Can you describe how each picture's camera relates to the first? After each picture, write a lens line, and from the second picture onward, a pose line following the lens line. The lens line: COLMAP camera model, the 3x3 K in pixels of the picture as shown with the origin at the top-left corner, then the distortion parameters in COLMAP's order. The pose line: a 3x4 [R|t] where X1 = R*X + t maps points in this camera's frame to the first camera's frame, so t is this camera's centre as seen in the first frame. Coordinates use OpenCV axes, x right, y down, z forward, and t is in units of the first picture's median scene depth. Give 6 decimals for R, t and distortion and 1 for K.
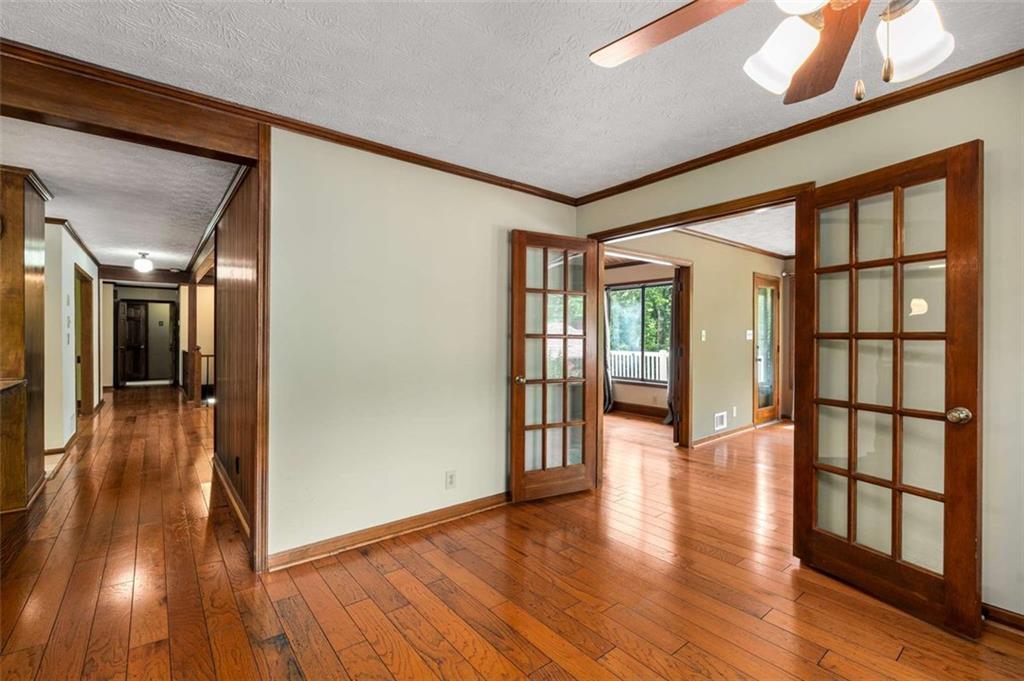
lens RADIAL K [[449.2, 0, 512.0], [0, 449.2, 340.5], [0, 0, 1]] dist [-0.003339, 0.000020]
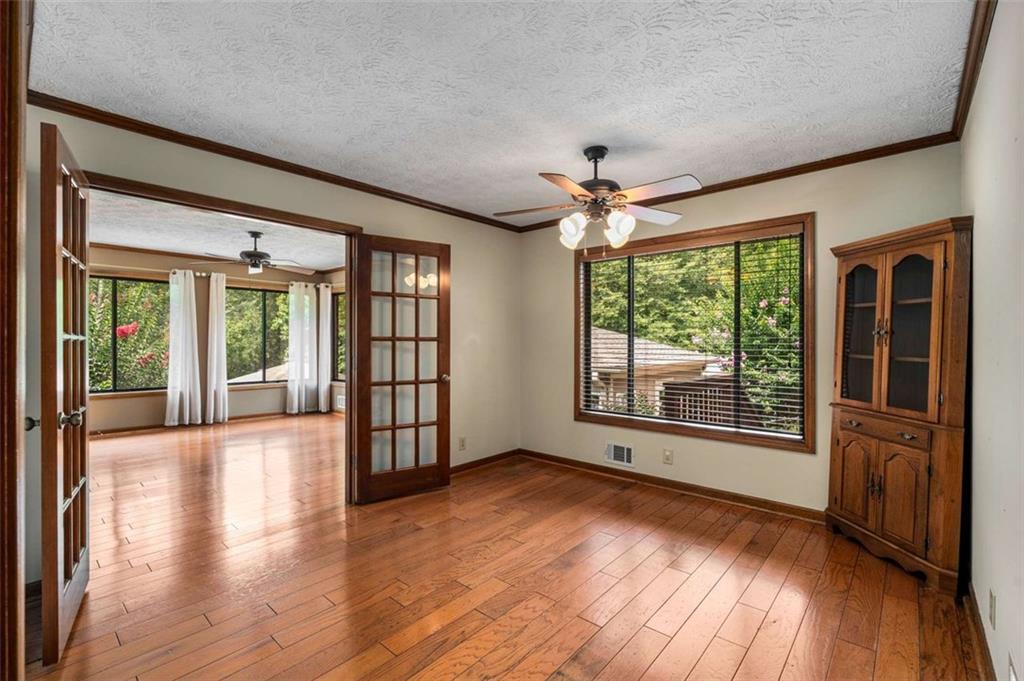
lens RADIAL K [[450.2, 0, 511.0], [0, 450.2, 343.6], [0, 0, 1]] dist [-0.002762, -0.000130]
pose [[-0.166301, -0.008326, 0.986040, -0.968225], [-0.000872, 0.999965, 0.008296, -0.006656], [-0.986075, 0.000520, -0.166303, 0.959554]]
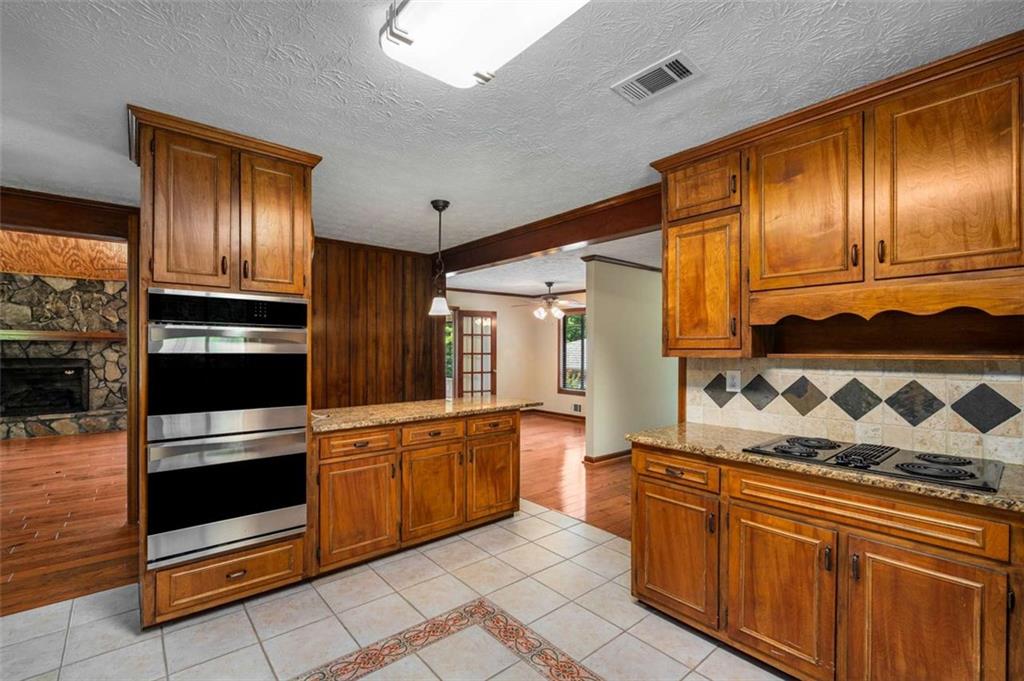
lens RADIAL K [[449.2, 0, 512.0], [0, 449.2, 340.5], [0, 0, 1]] dist [-0.003339, 0.000020]
pose [[-0.038902, 0.023945, 0.998956, -3.256630], [0.000550, 0.999713, -0.023941, -0.031487], [-0.999243, -0.000382, -0.038904, 0.916596]]
